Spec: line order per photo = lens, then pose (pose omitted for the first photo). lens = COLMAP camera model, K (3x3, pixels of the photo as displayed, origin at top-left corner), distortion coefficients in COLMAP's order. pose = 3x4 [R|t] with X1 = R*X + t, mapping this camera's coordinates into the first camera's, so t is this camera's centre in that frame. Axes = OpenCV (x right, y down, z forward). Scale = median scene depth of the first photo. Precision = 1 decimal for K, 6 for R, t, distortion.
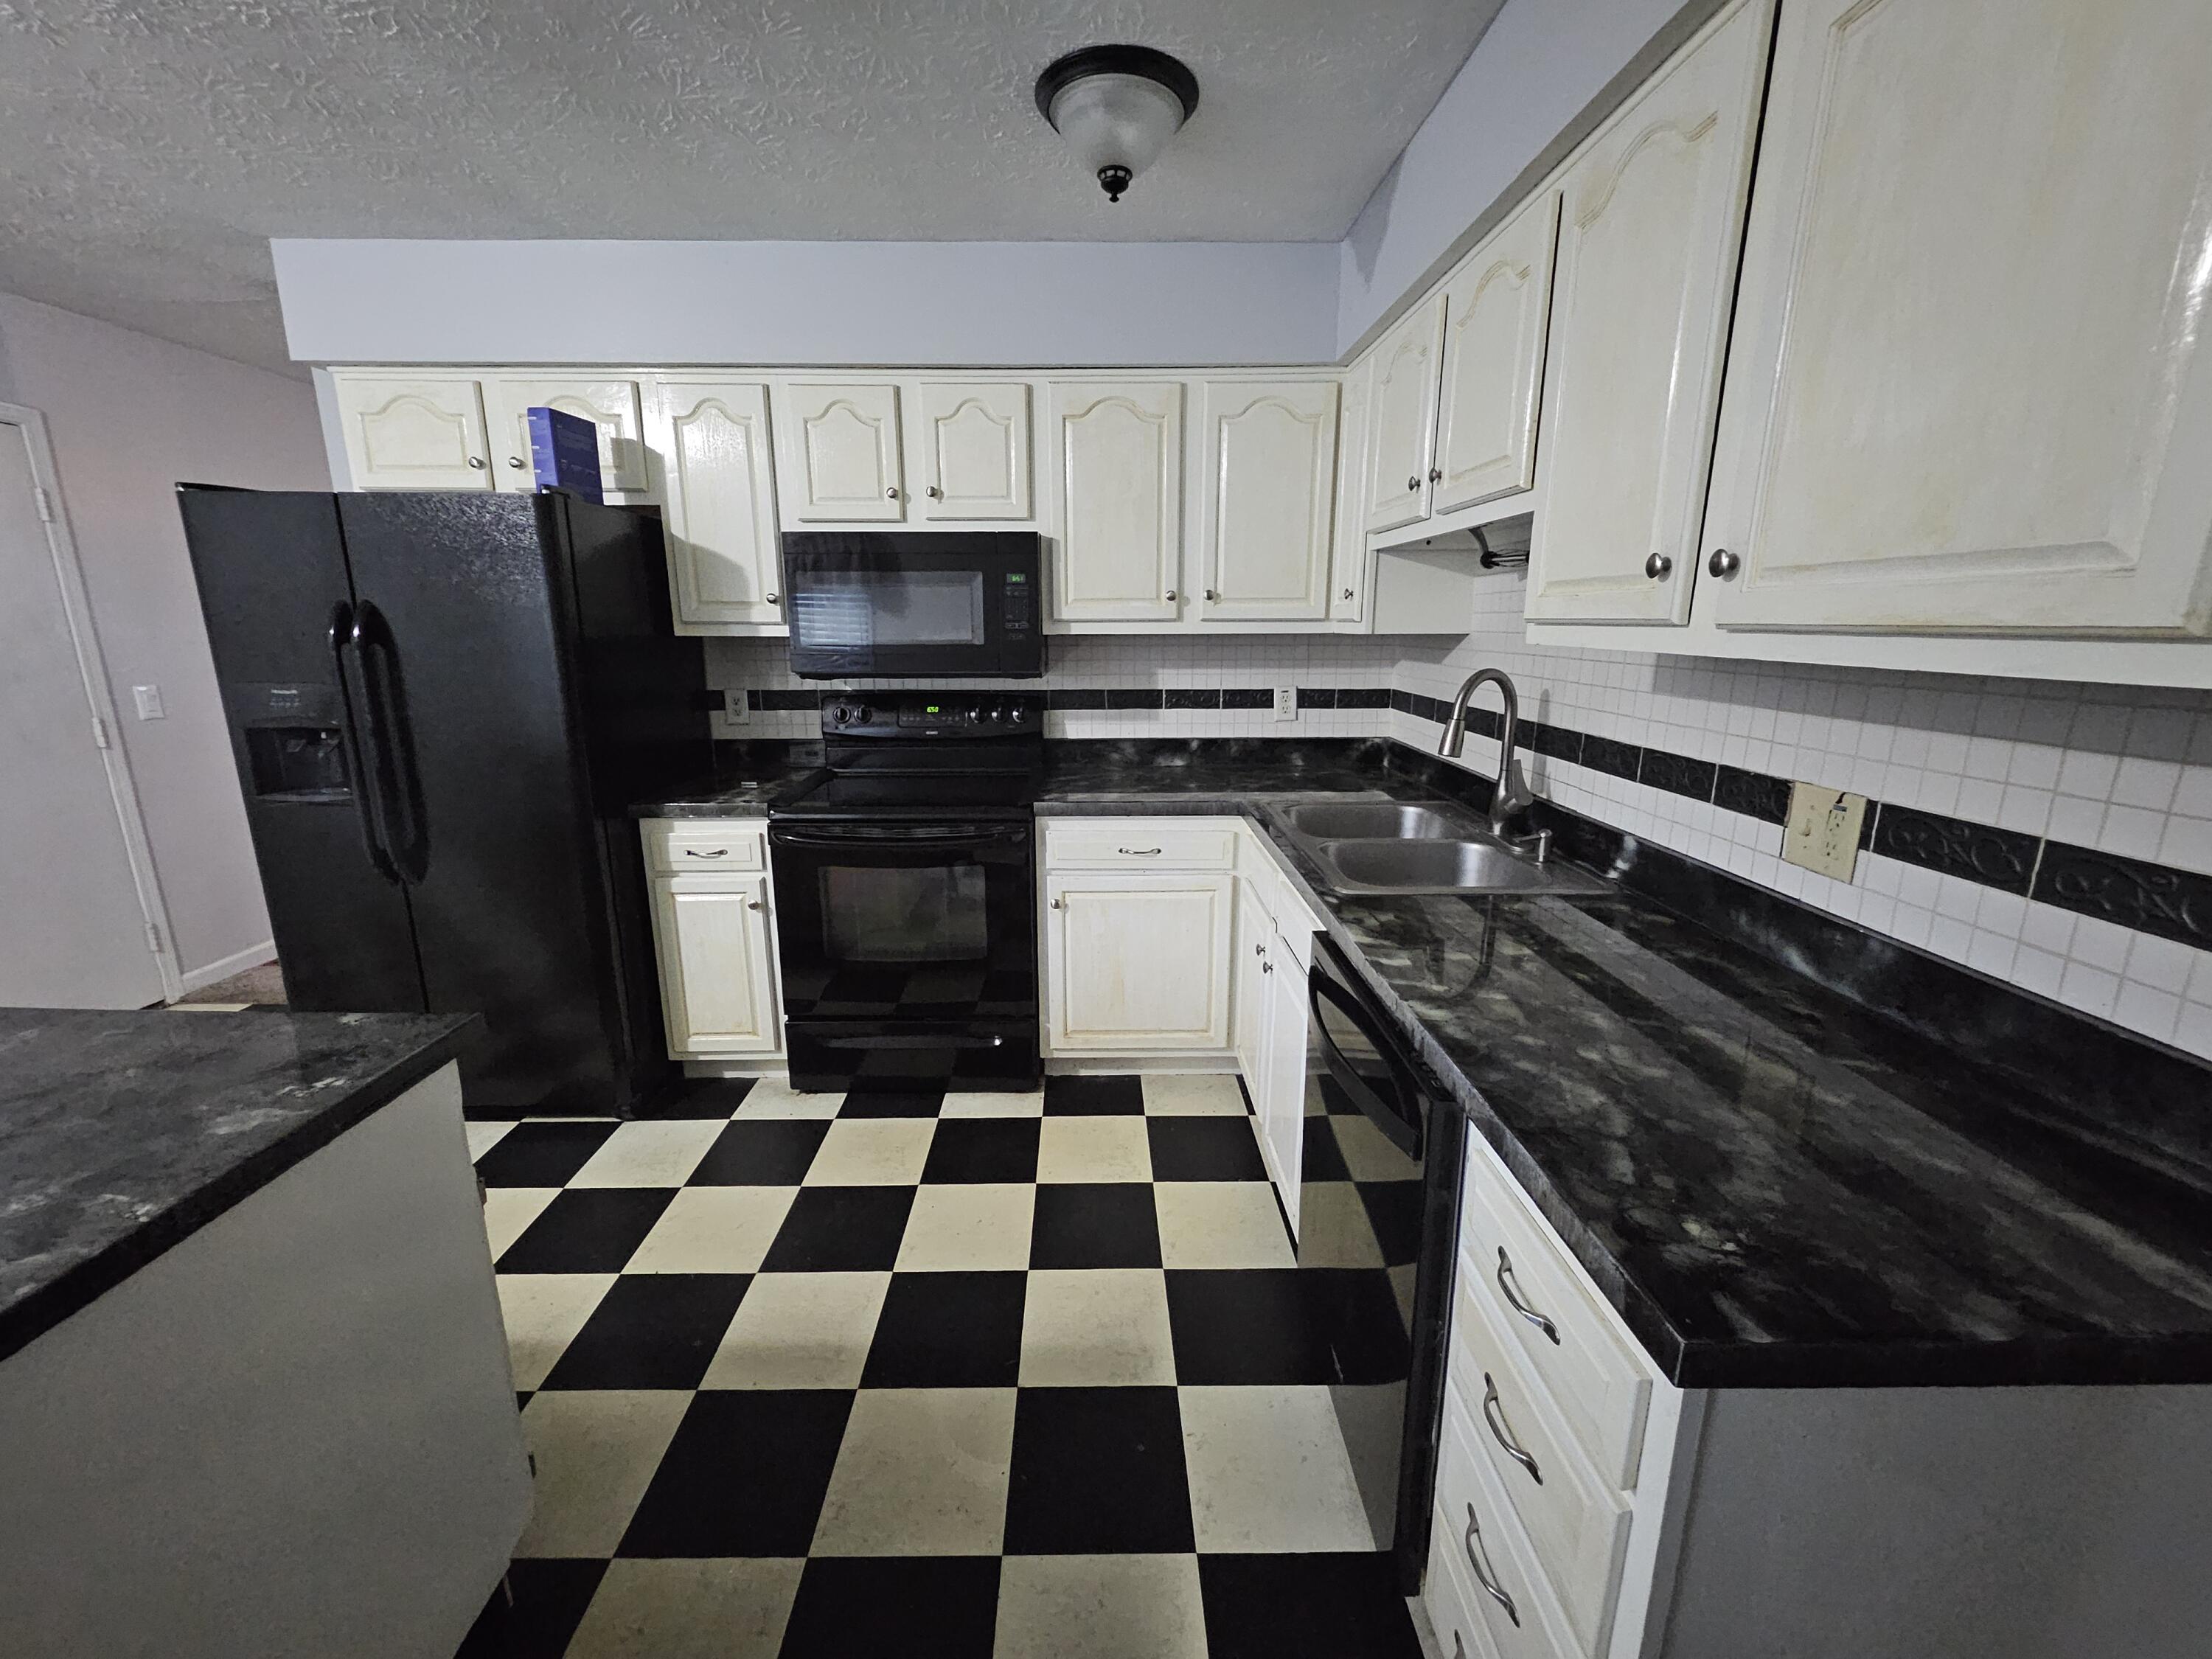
lens RADIAL K [[867.9, 0, 1102.8], [0, 867.9, 822.9], [0, 0, 1]] dist [0.003091, -0.000572]
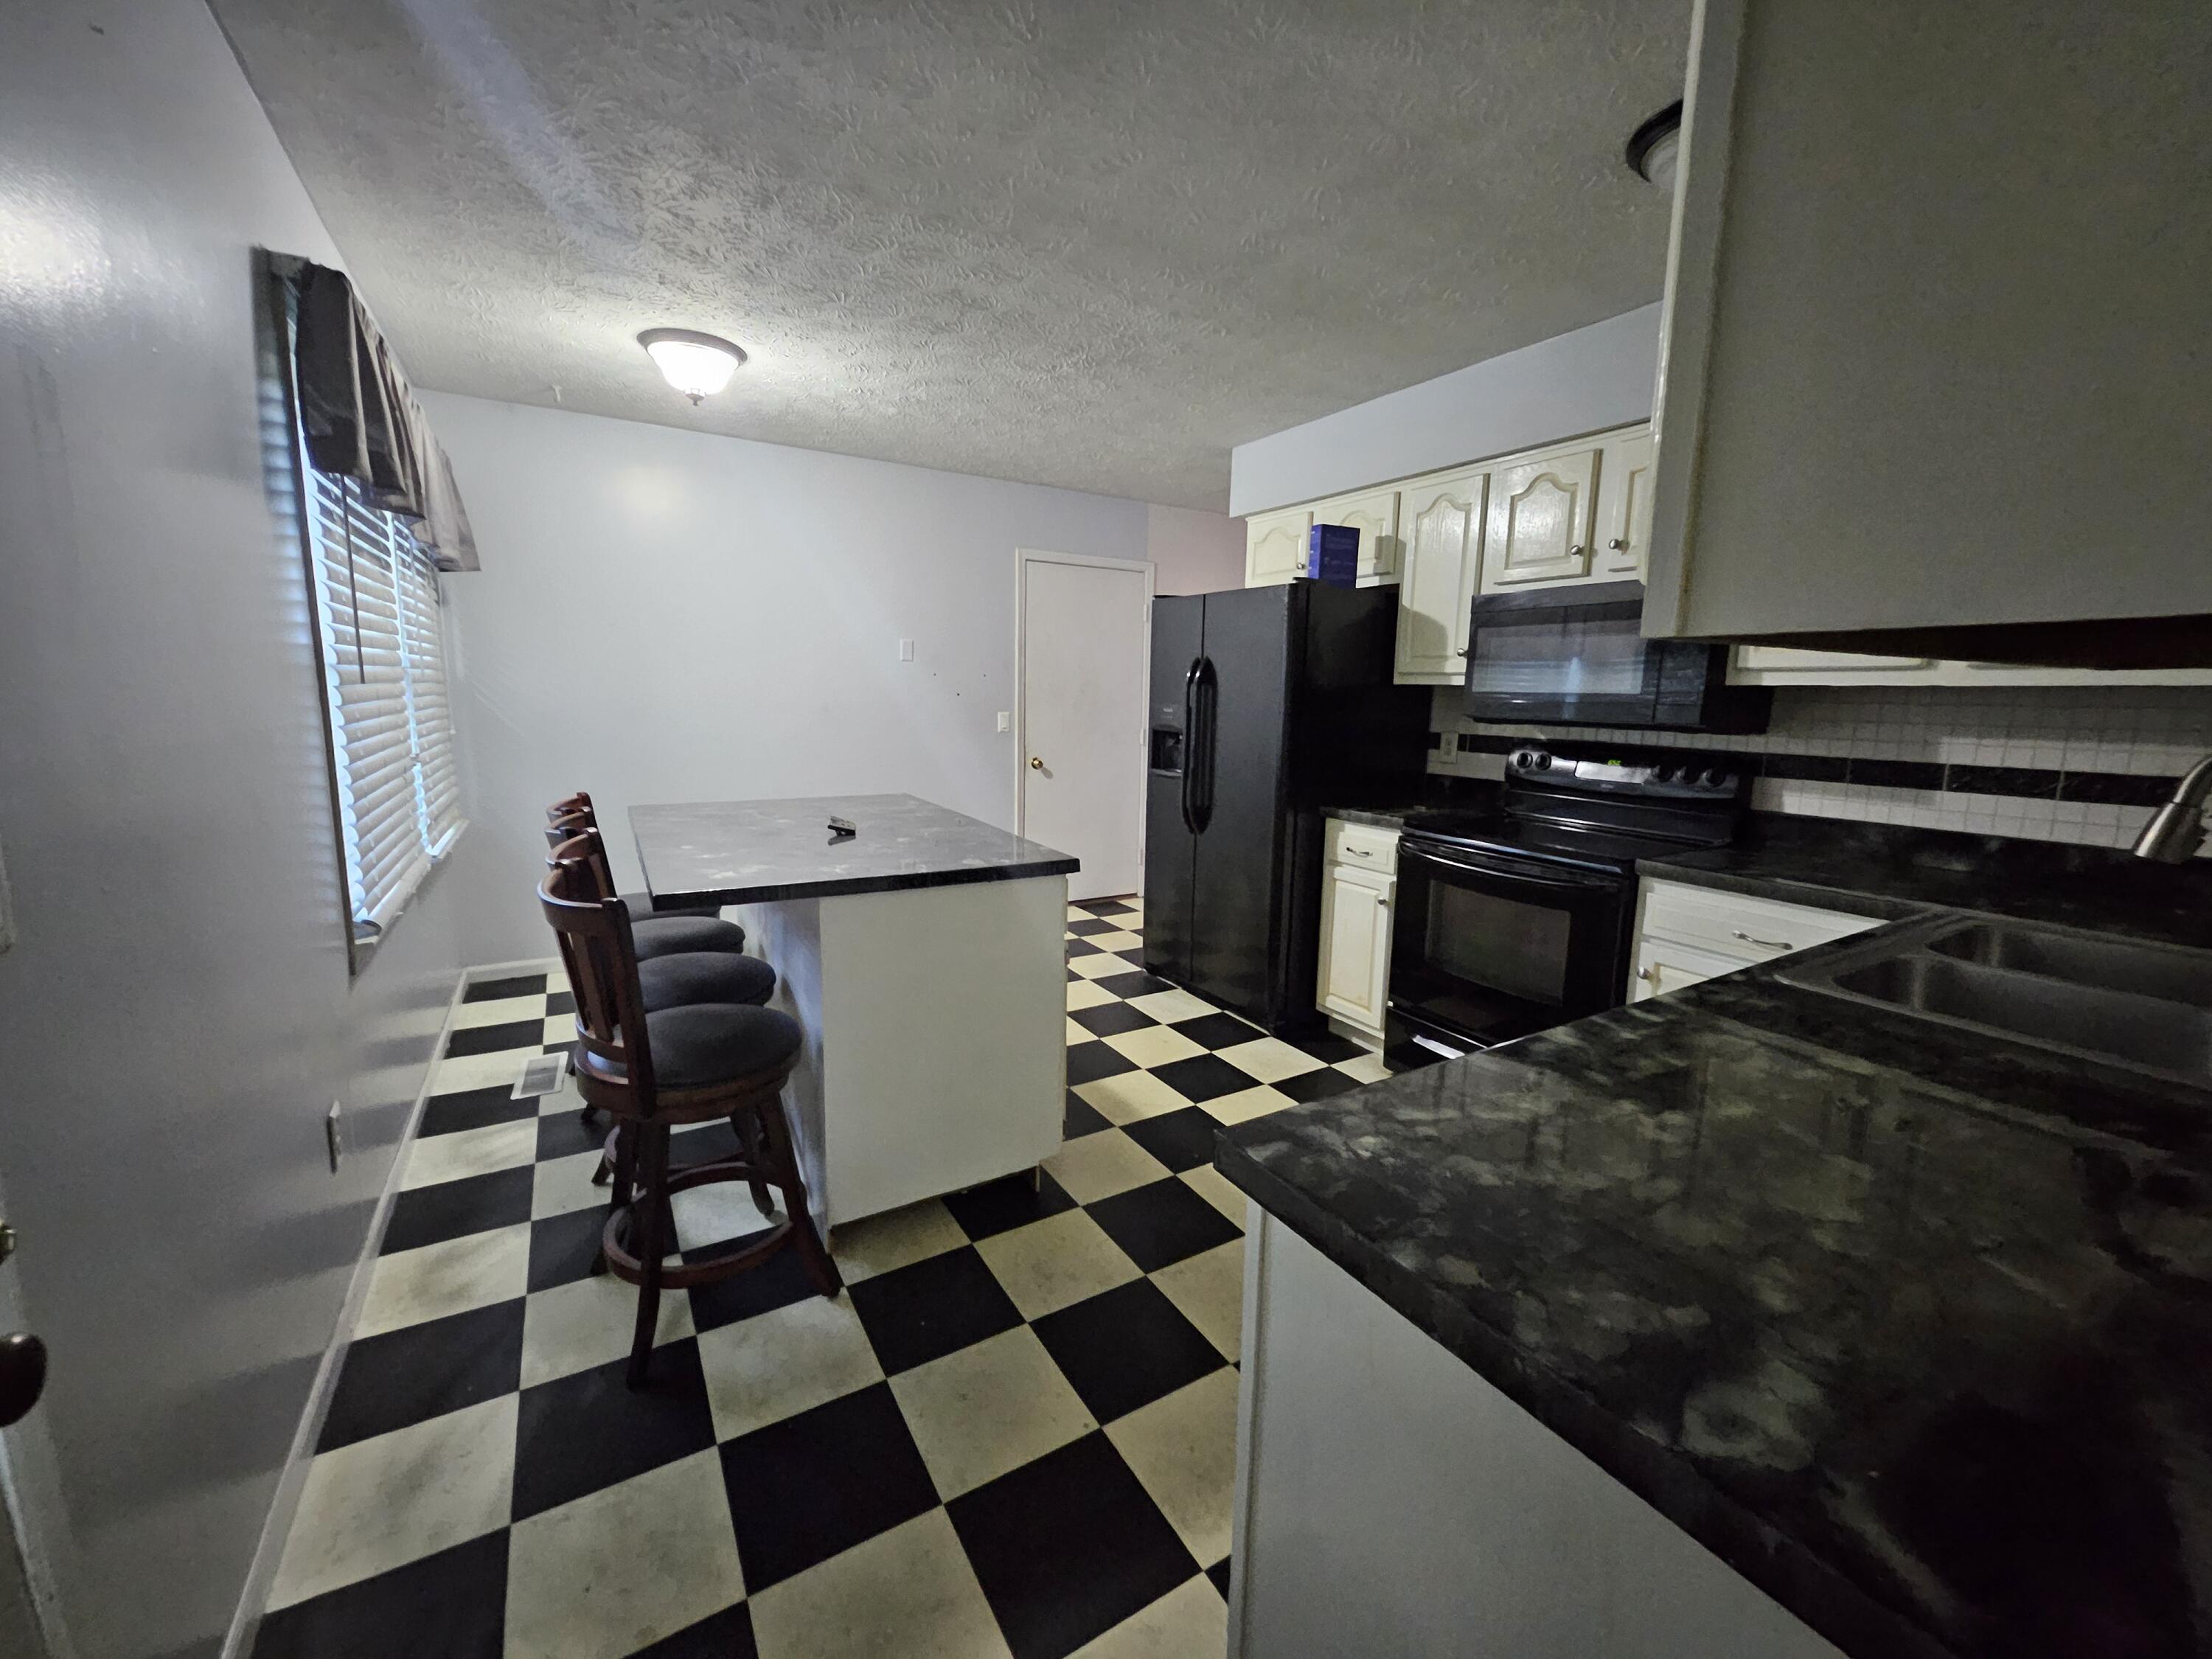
lens RADIAL K [[867.9, 0, 1094.4], [0, 867.9, 829.1], [0, 0, 1]] dist [0.003091, -0.000572]
pose [[0.499742, 0.149840, -0.853115, 0.415998], [-0.217752, 0.975026, 0.043697, 0.030875], [0.838357, 0.163930, 0.519889, 0.017035]]
